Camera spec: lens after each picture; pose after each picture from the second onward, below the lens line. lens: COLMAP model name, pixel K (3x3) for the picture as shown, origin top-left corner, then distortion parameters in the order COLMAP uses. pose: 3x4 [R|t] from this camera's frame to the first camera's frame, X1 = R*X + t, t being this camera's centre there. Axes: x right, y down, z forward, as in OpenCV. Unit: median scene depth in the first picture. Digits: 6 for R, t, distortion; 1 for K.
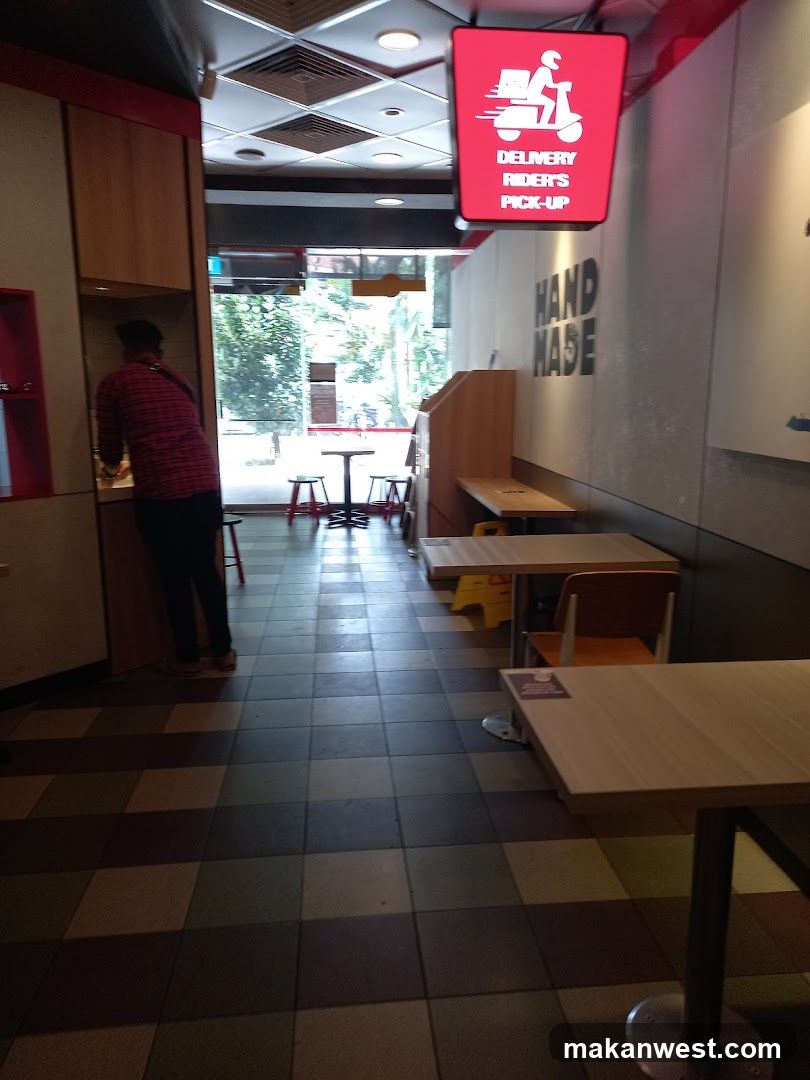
lens RADIAL K [[829.4, 0, 405.0], [0, 829.4, 540.0], [0, 0, 1]] dist [0.032824, -0.001477]
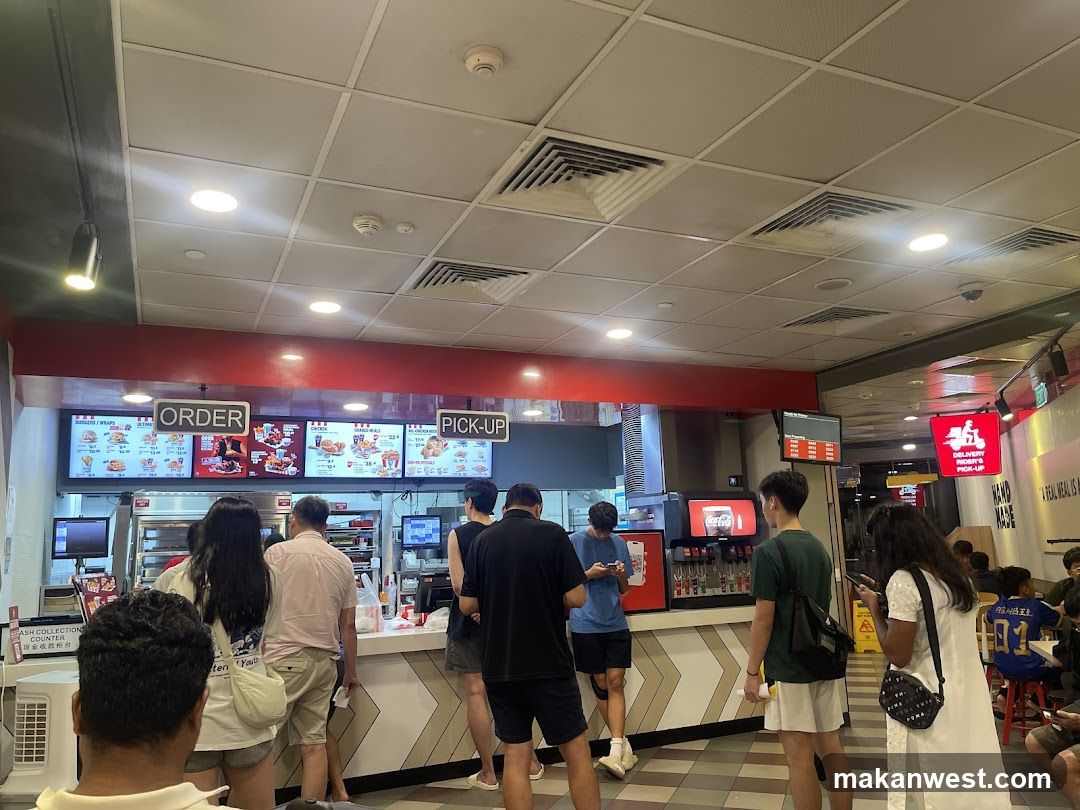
lens RADIAL K [[829.4, 0, 540.0], [0, 829.4, 405.0], [0, 0, 1]] dist [0.032824, -0.001477]
pose [[0.905273, -0.107886, -0.410903, 0.024100], [-0.040149, 0.941162, -0.335564, 0.400711], [0.422929, 0.320274, 0.847677, -2.090955]]
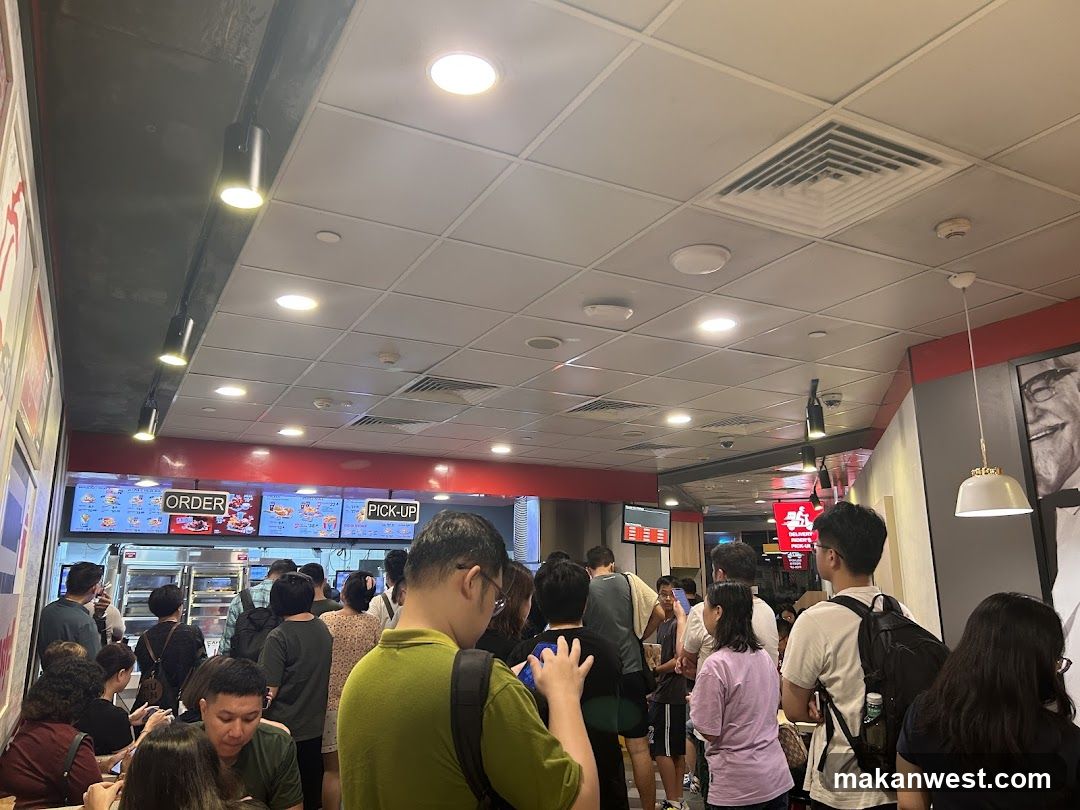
lens RADIAL K [[820.9, 0, 540.0], [0, 820.9, 405.0], [0, 0, 1]] dist [0.048650, -0.003658]
pose [[0.933728, -0.082159, -0.348427, 0.391161], [-0.063290, 0.920089, -0.386563, 0.466542], [0.352343, 0.382997, 0.853913, -2.603247]]
